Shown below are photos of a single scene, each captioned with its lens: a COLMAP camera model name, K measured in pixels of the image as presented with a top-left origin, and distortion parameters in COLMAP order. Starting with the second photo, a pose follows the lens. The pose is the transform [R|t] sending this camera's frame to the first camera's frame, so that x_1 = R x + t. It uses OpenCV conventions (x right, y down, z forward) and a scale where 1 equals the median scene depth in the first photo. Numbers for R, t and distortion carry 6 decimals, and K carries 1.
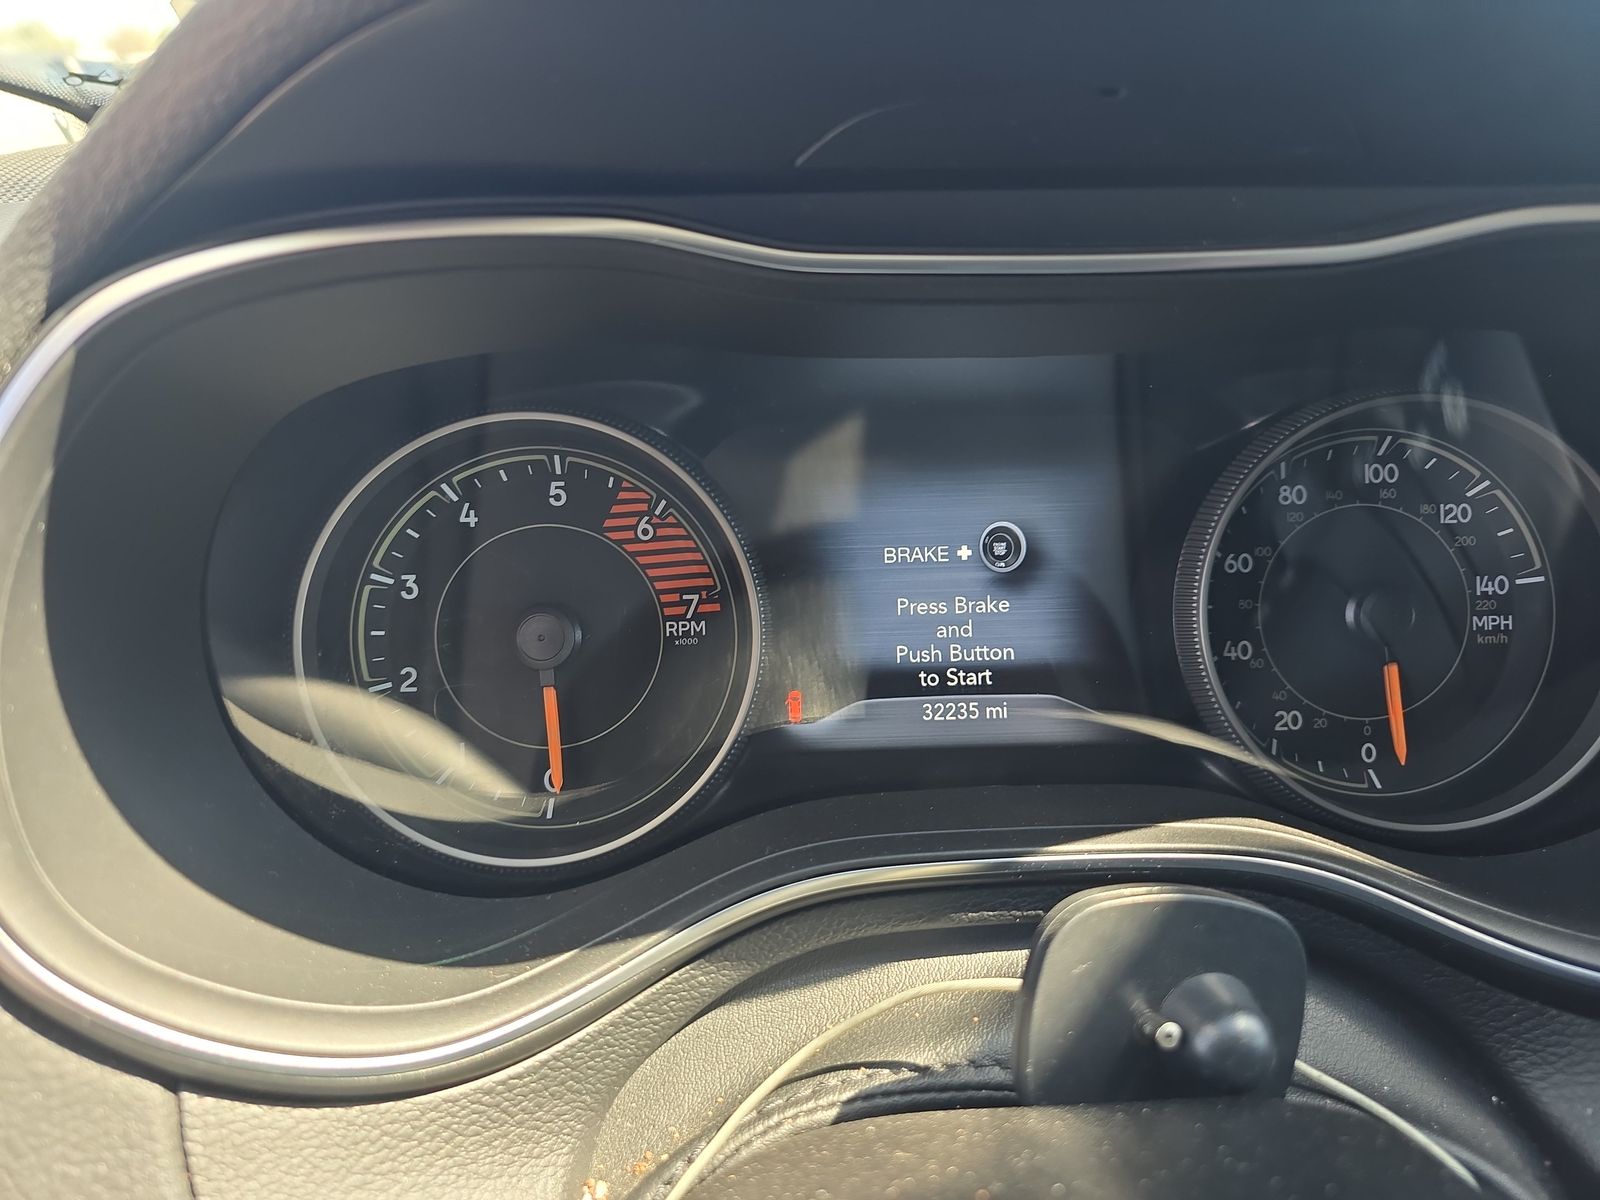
lens RADIAL K [[1089.2, 0, 791.3], [0, 1089.2, 600.8], [0, 0, 1]] dist [0.026599, -0.022185]
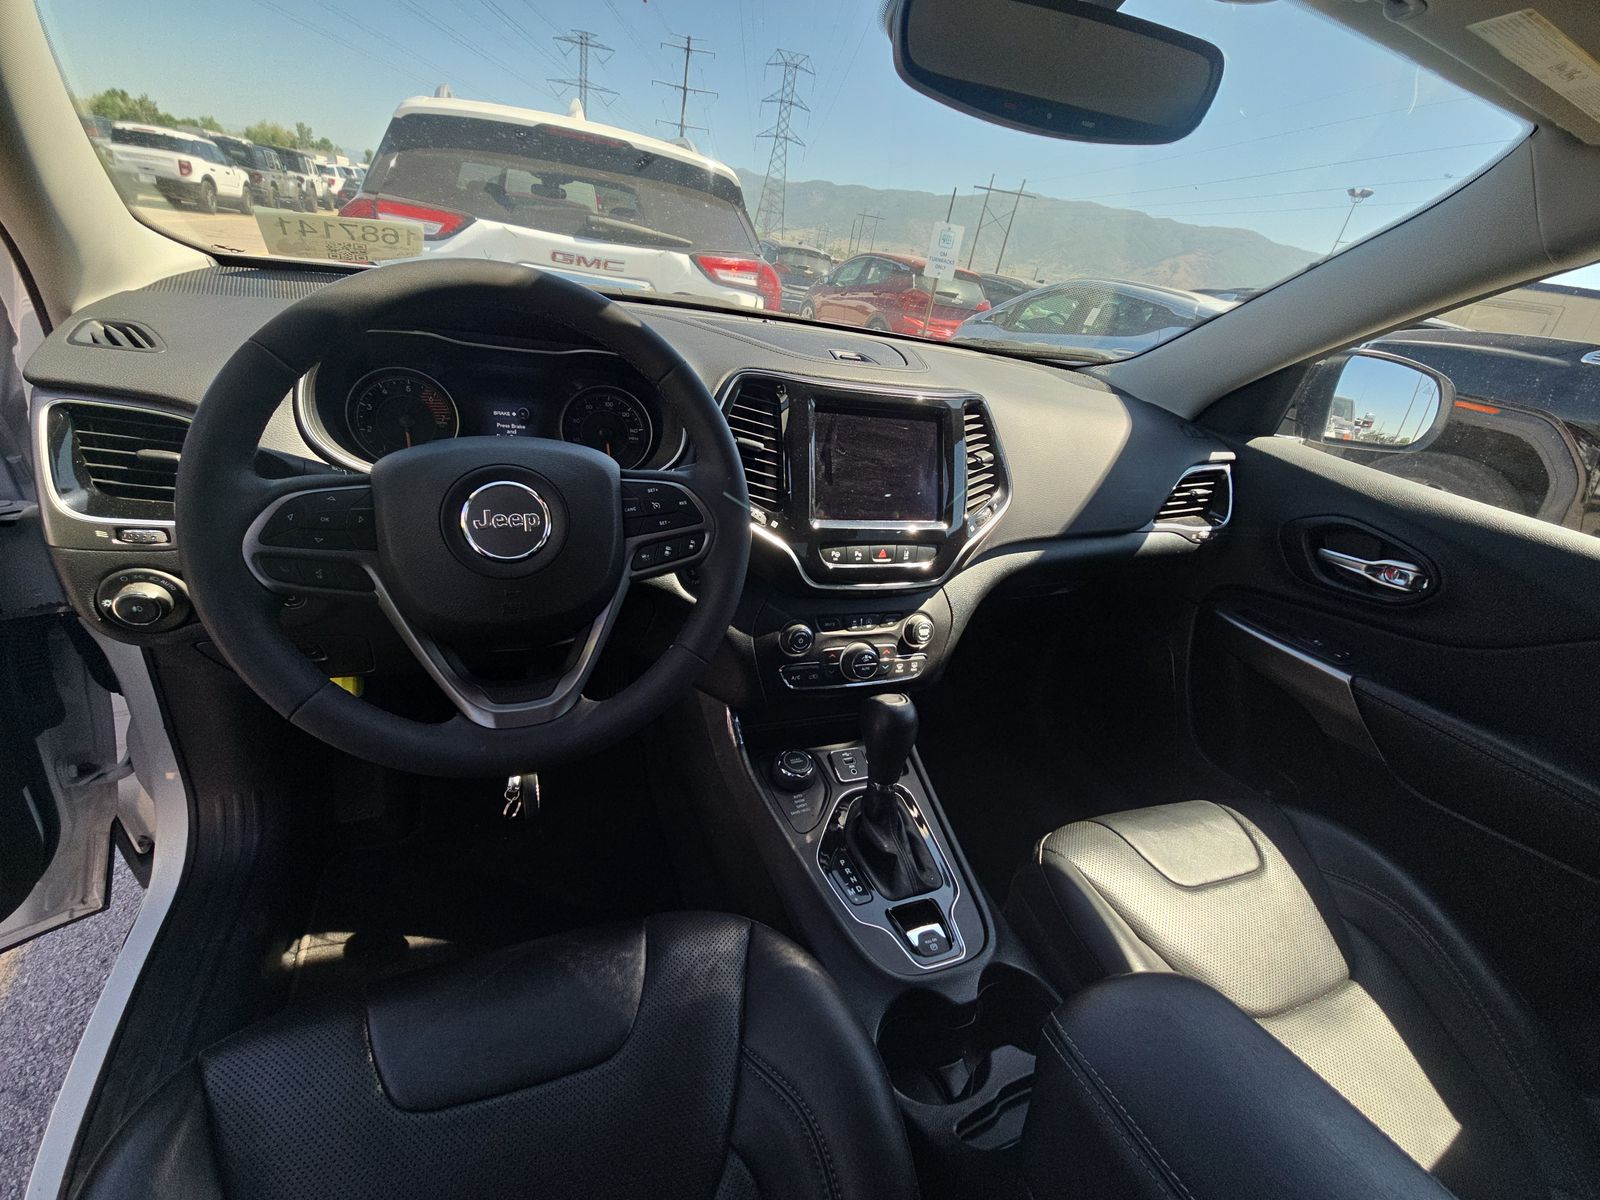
lens RADIAL K [[661.7, 0, 792.1], [0, 661.7, 592.4], [0, 0, 1]] dist [0.001589, -0.000489]
pose [[0.939001, -0.000141, 0.343914, 0.299771], [-0.017781, 0.998643, 0.048957, 0.531036], [-0.343454, -0.052085, 0.937724, -1.948998]]
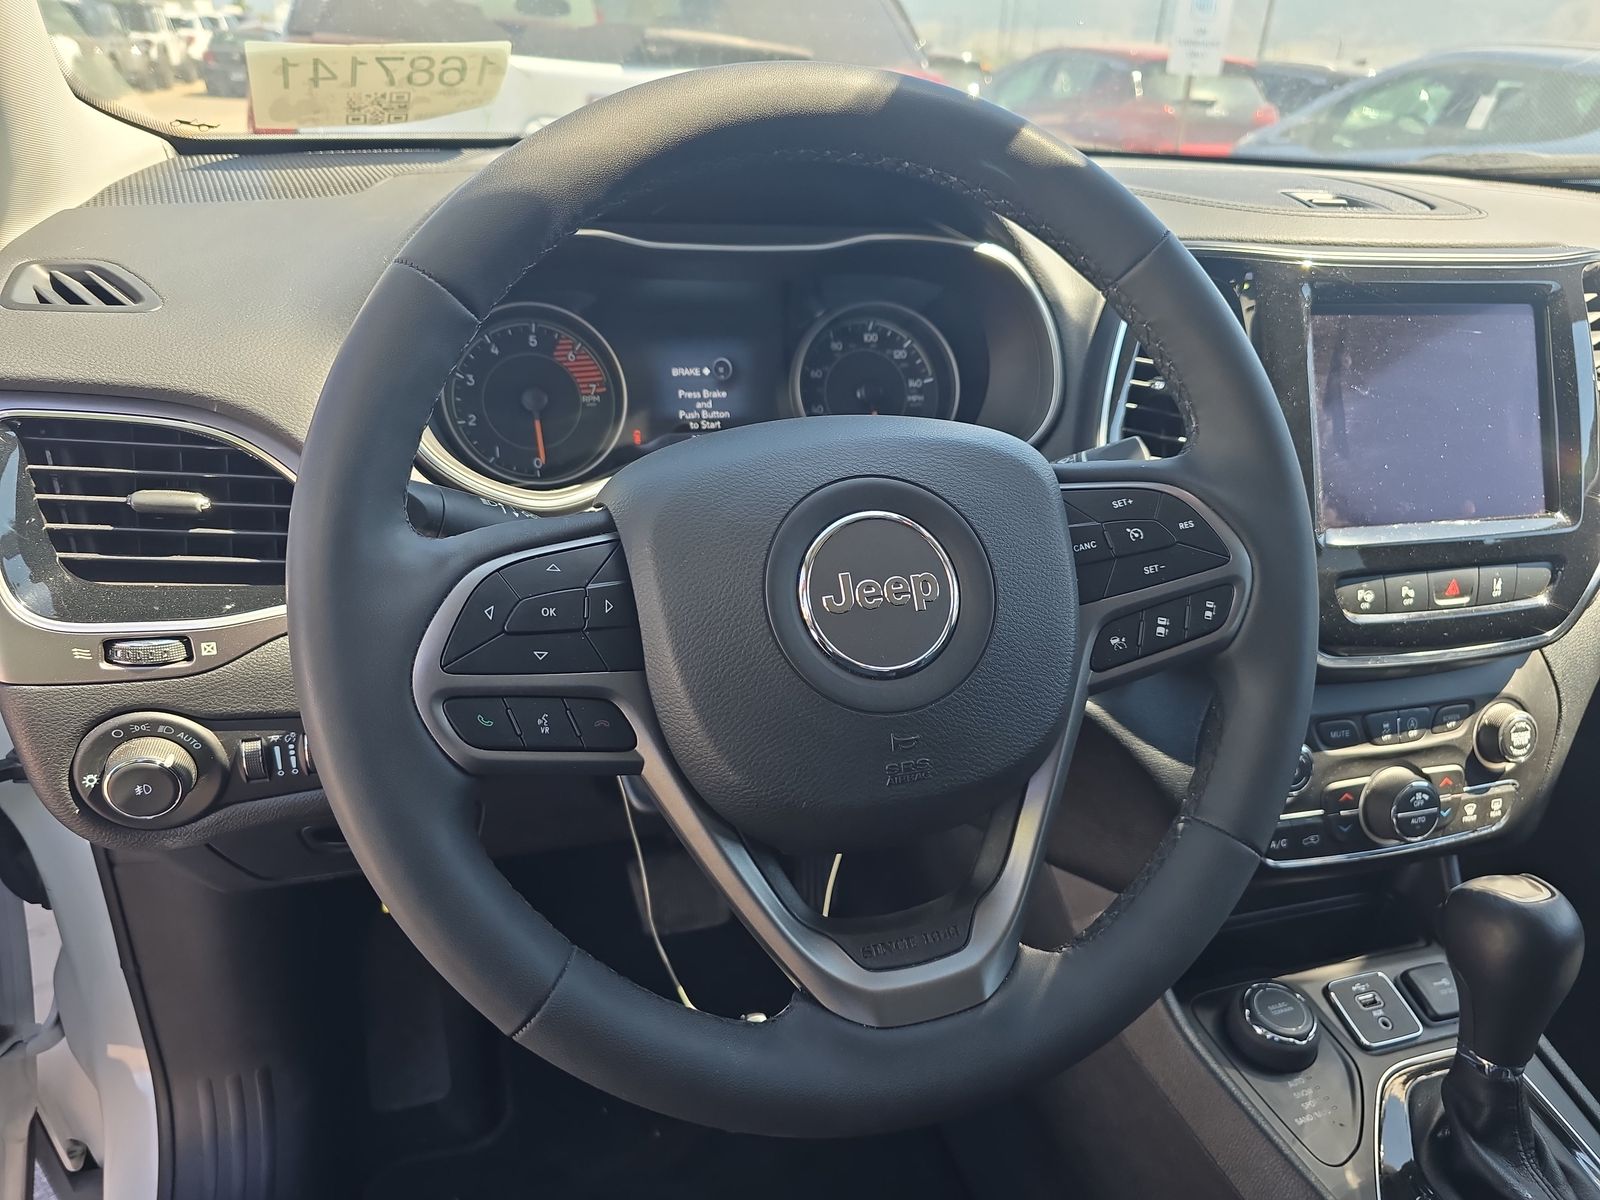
lens RADIAL K [[1089.2, 0, 794.3], [0, 1089.2, 609.0], [0, 0, 1]] dist [0.026599, -0.022185]
pose [[0.971599, -0.048318, 0.231648, -0.231833], [0.043212, 0.998699, 0.027070, 0.422831], [-0.232655, -0.016292, 0.972423, -1.370238]]
